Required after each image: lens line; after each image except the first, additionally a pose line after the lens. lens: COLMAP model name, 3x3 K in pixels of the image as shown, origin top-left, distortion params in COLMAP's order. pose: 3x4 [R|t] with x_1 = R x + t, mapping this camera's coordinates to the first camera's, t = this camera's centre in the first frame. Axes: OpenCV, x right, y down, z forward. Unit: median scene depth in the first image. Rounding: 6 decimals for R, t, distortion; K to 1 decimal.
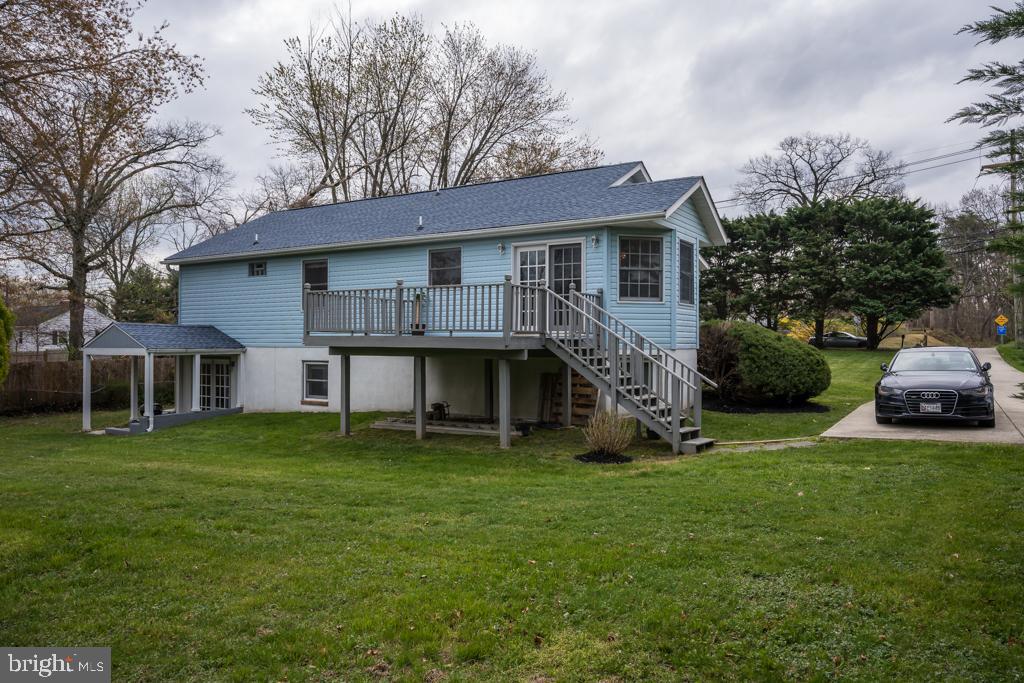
lens RADIAL K [[740.4, 0, 512.0], [0, 740.4, 341.5], [0, 0, 1]] dist [-0.000706, 0.000254]
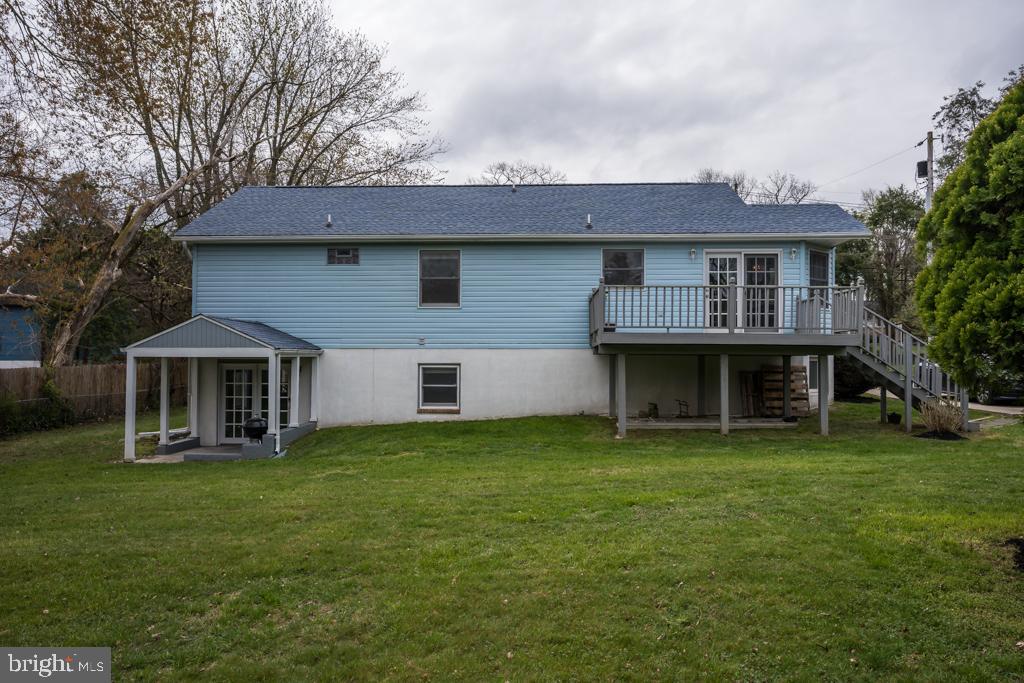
lens RADIAL K [[751.2, 0, 512.0], [0, 751.2, 341.5], [0, 0, 1]] dist [0.007862, 0.004111]
pose [[0.864031, 0.008276, 0.503371, -0.731913], [-0.000089, 0.999867, -0.016286, 0.016036], [-0.503439, 0.014027, 0.863917, 0.198021]]
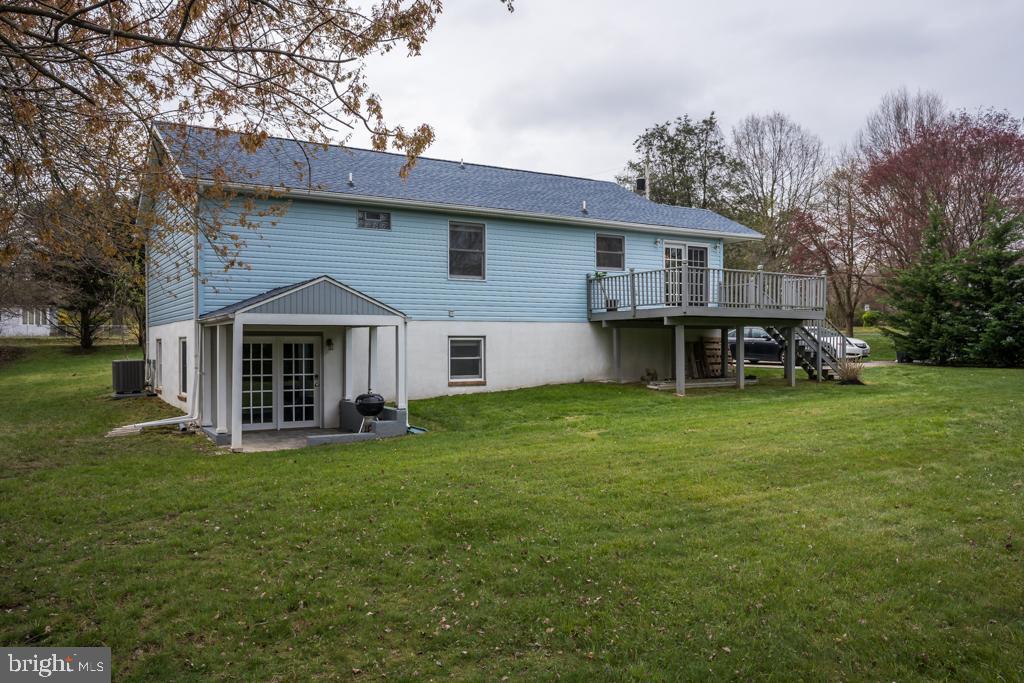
lens RADIAL K [[770.4, 0, 512.0], [0, 770.4, 341.5], [0, 0, 1]] dist [-0.011287, -0.003581]
pose [[0.434215, -0.003370, 0.900803, -1.218691], [0.003885, 0.999991, 0.001868, 0.035262], [-0.900801, 0.002688, 0.434224, 0.623651]]
